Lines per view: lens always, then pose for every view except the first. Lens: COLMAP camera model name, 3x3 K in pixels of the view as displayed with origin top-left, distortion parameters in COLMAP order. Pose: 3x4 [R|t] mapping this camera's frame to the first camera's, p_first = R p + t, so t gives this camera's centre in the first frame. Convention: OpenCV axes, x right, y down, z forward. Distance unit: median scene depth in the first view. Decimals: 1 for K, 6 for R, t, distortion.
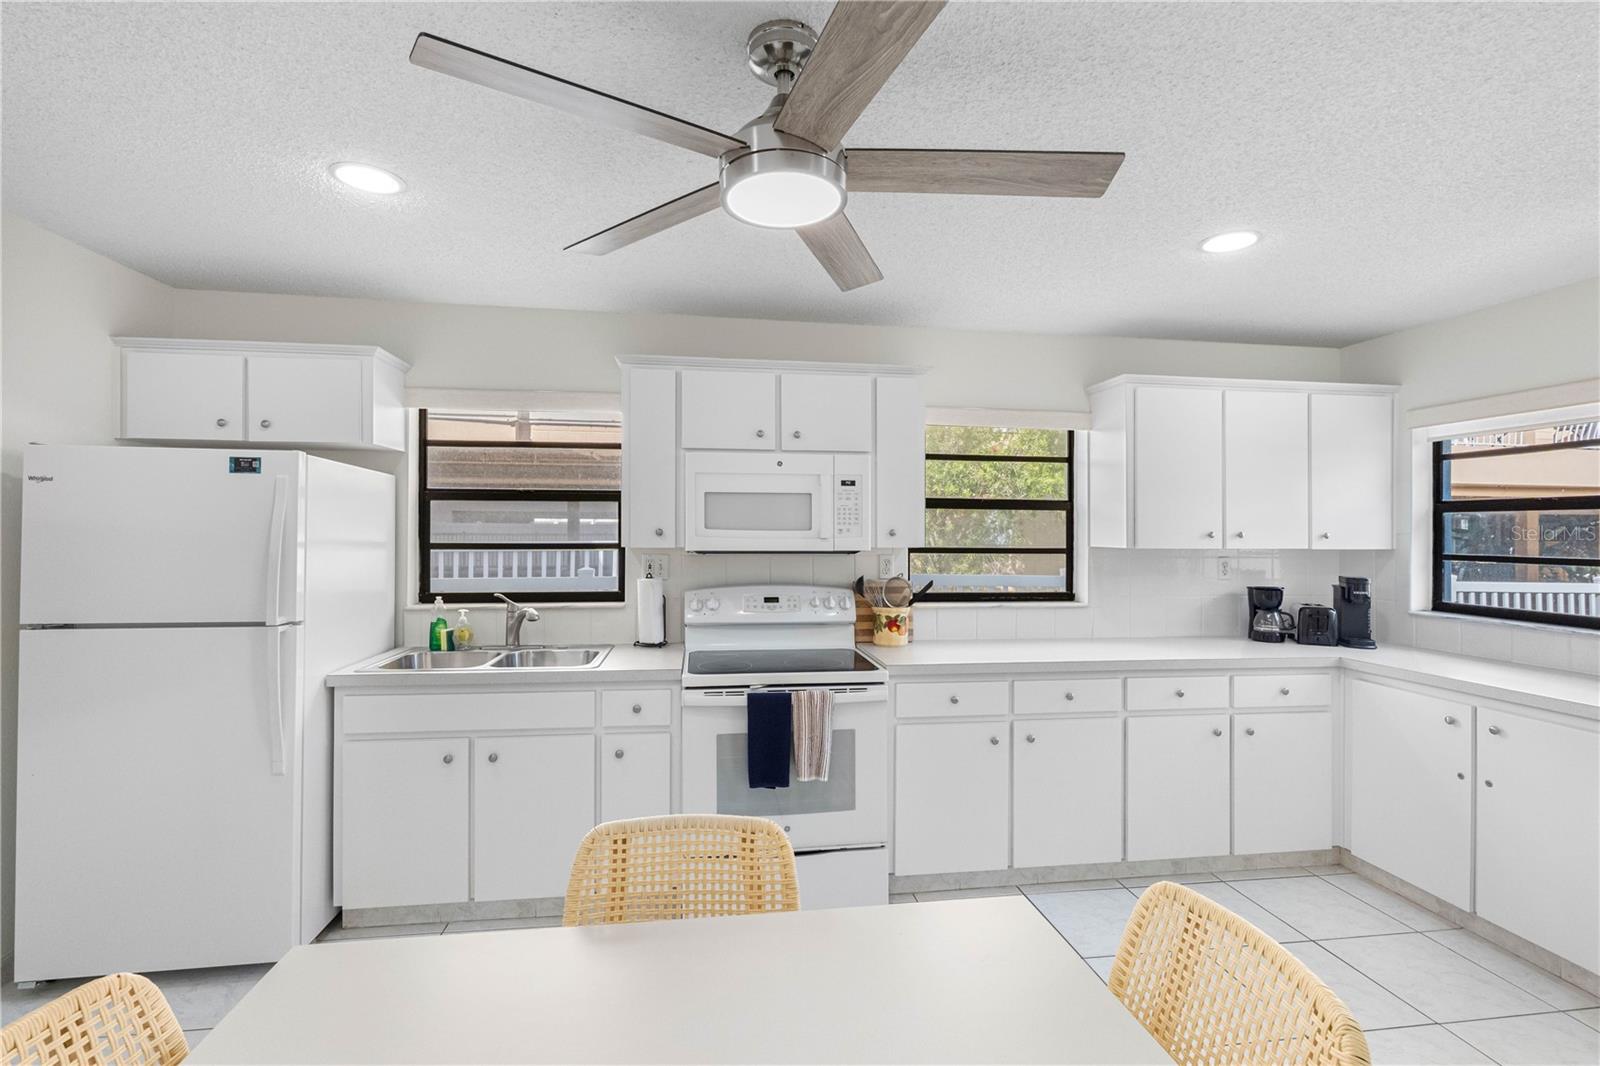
lens RADIAL K [[718.2, 0, 791.4], [0, 718.2, 534.8], [0, 0, 1]] dist [-0.001831, -0.000334]
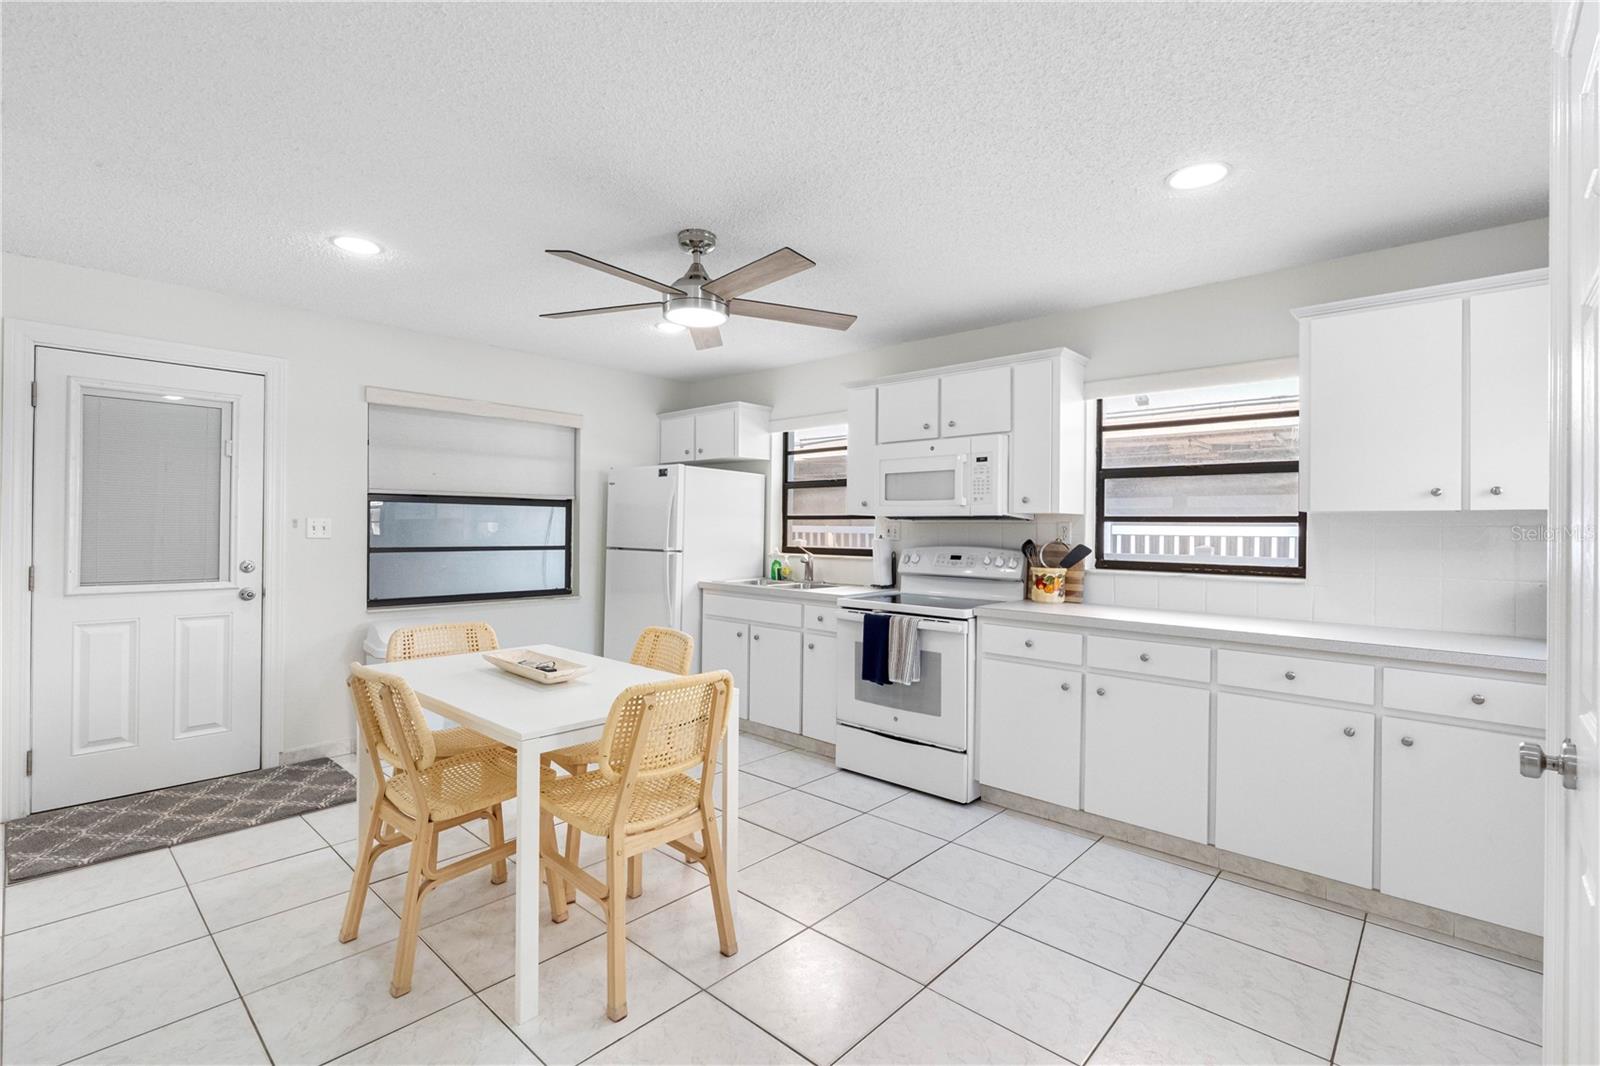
lens RADIAL K [[718.2, 0, 791.0], [0, 718.2, 529.7], [0, 0, 1]] dist [-0.001831, -0.000334]
pose [[0.632904, 0.003123, -0.774224, 0.791466], [-0.007284, 0.999972, -0.001921, 0.049477], [0.774196, 0.006855, 0.632909, -0.009514]]
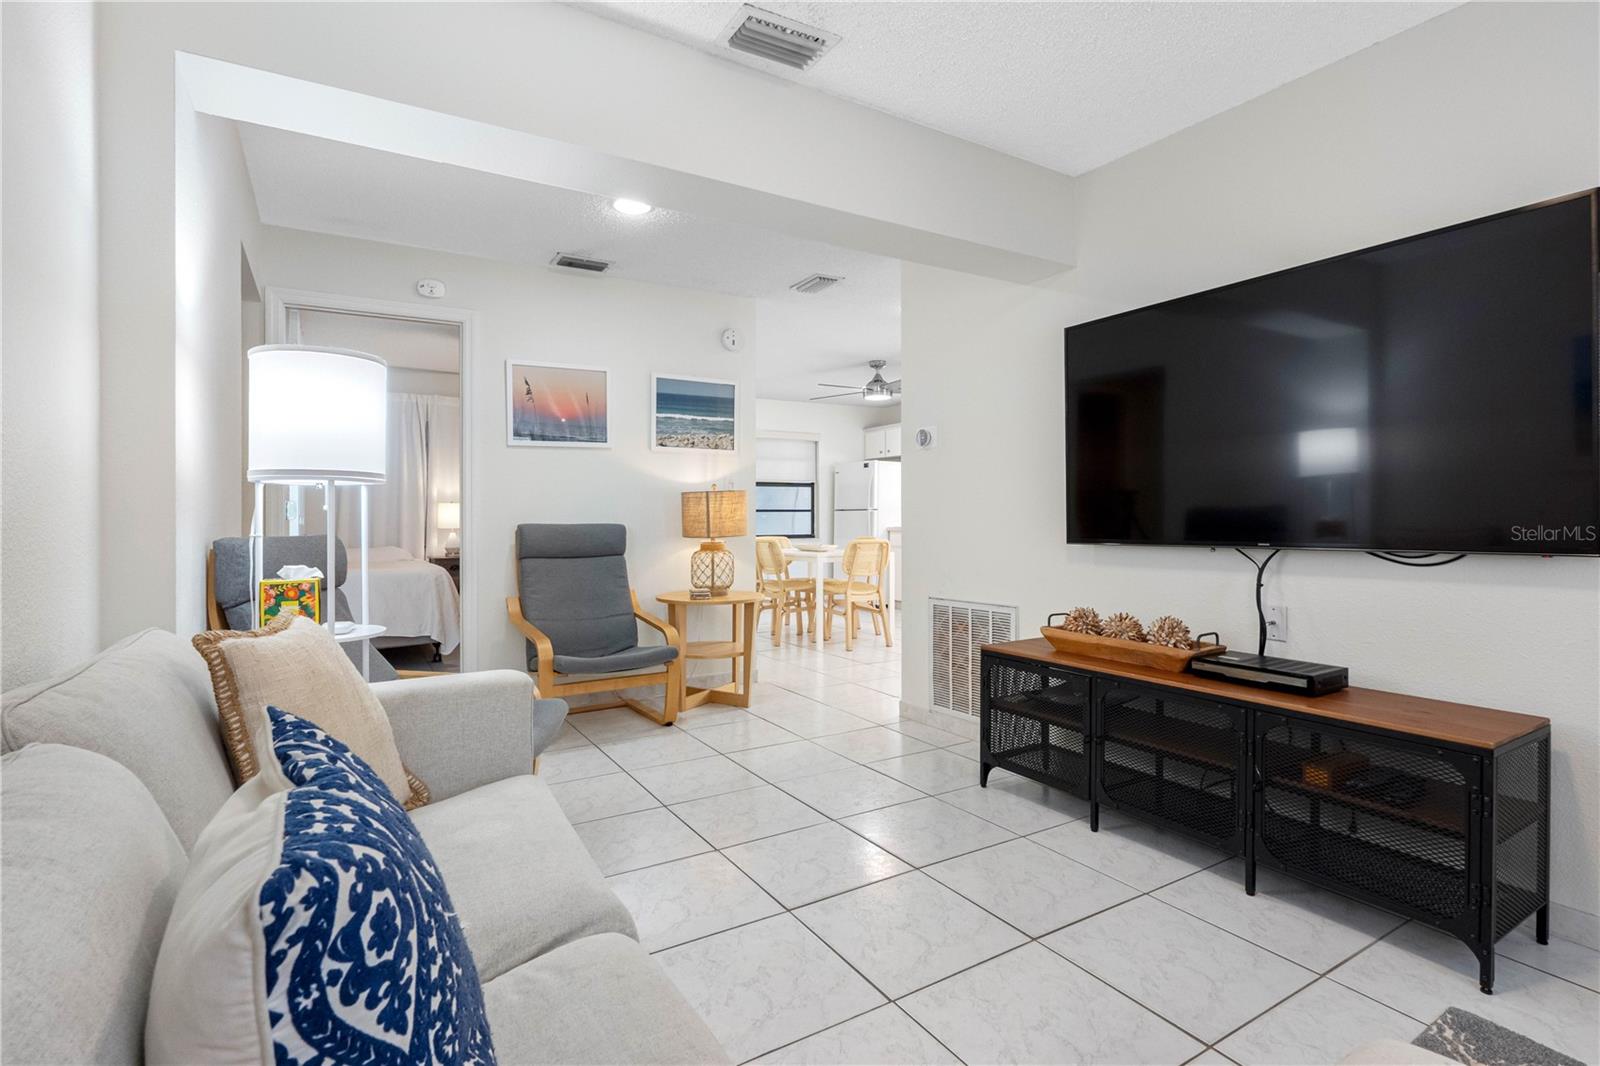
lens RADIAL K [[768.1, 0, 800.9], [0, 768.1, 524.1], [0, 0, 1]] dist [-0.014927, 0.000282]
pose [[0.401719, -0.001934, -0.915761, 1.955993], [0.003343, 0.999994, -0.000645, 0.146484], [0.915757, -0.002802, 0.401723, -0.626674]]
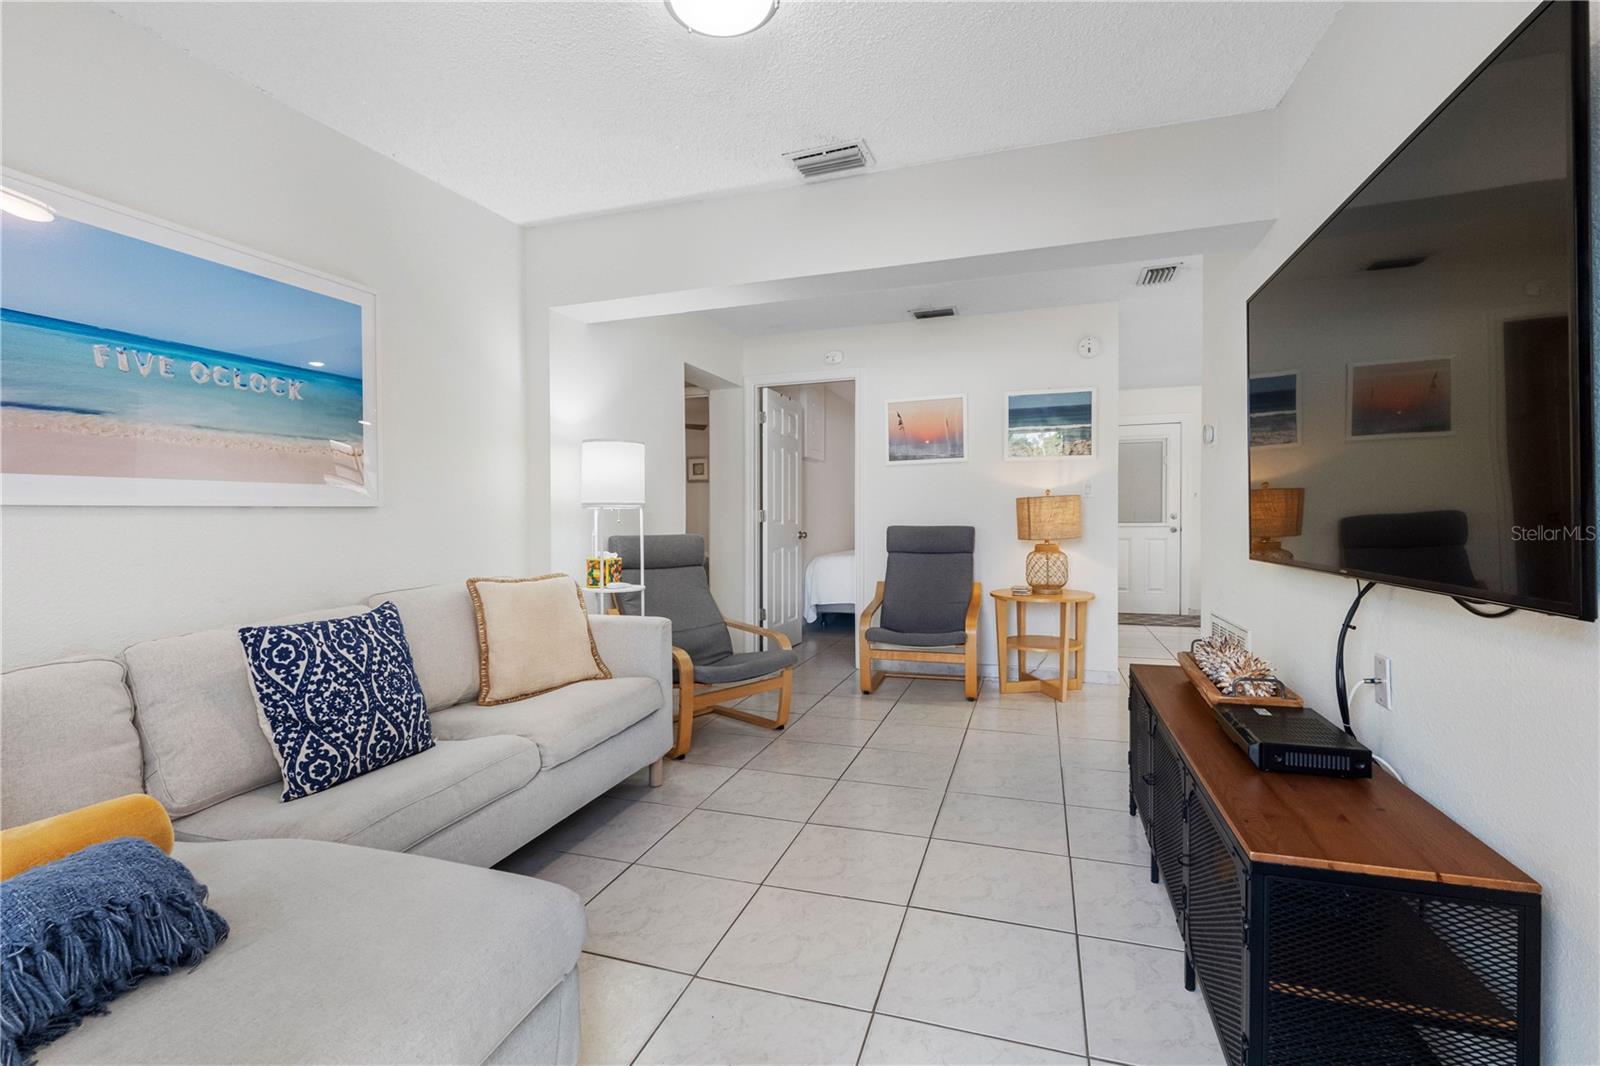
lens RADIAL K [[718.2, 0, 791.5], [0, 718.2, 524.0], [0, 0, 1]] dist [-0.001831, -0.000334]
pose [[-0.437190, 0.005961, -0.899349, 2.099246], [0.000241, 0.999979, 0.006511, 0.129333], [0.899369, 0.002629, -0.437183, -0.025338]]
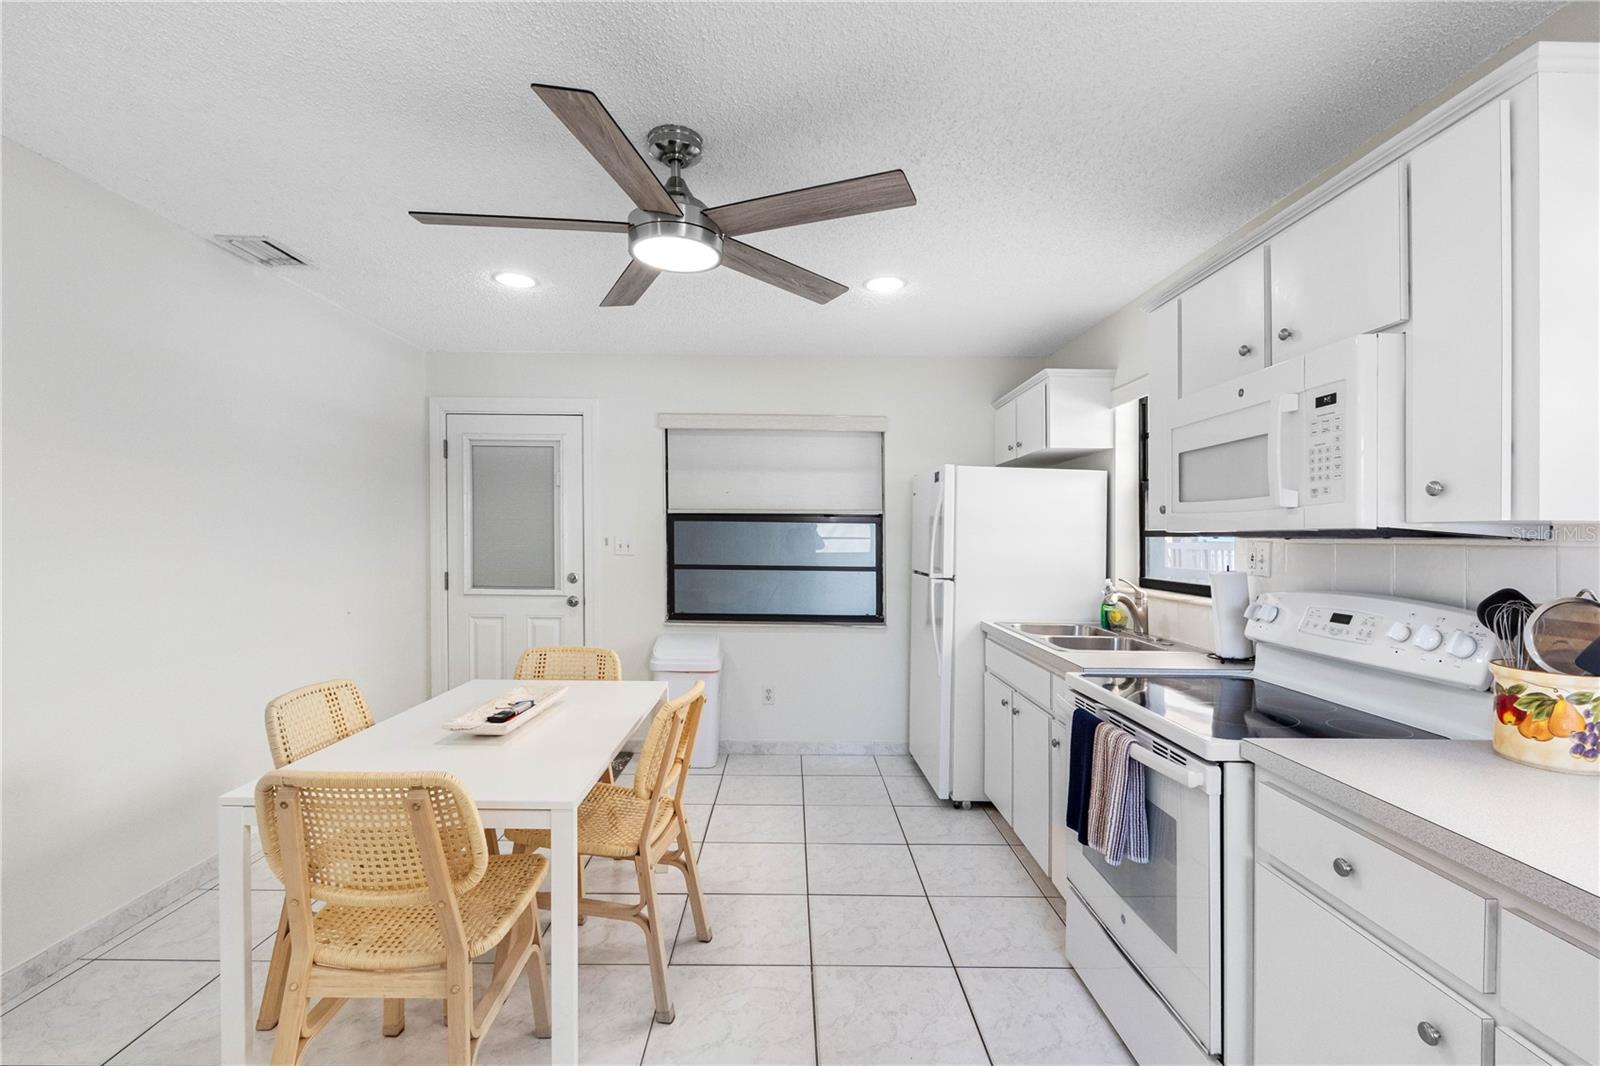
lens RADIAL K [[718.2, 0, 791.7], [0, 718.2, 538.9], [0, 0, 1]] dist [-0.001831, -0.000334]
pose [[-0.132646, -0.004128, -0.991155, 0.637058], [-0.013785, 0.999902, -0.002319, 0.035378], [0.991068, 0.013355, -0.132689, 0.666864]]
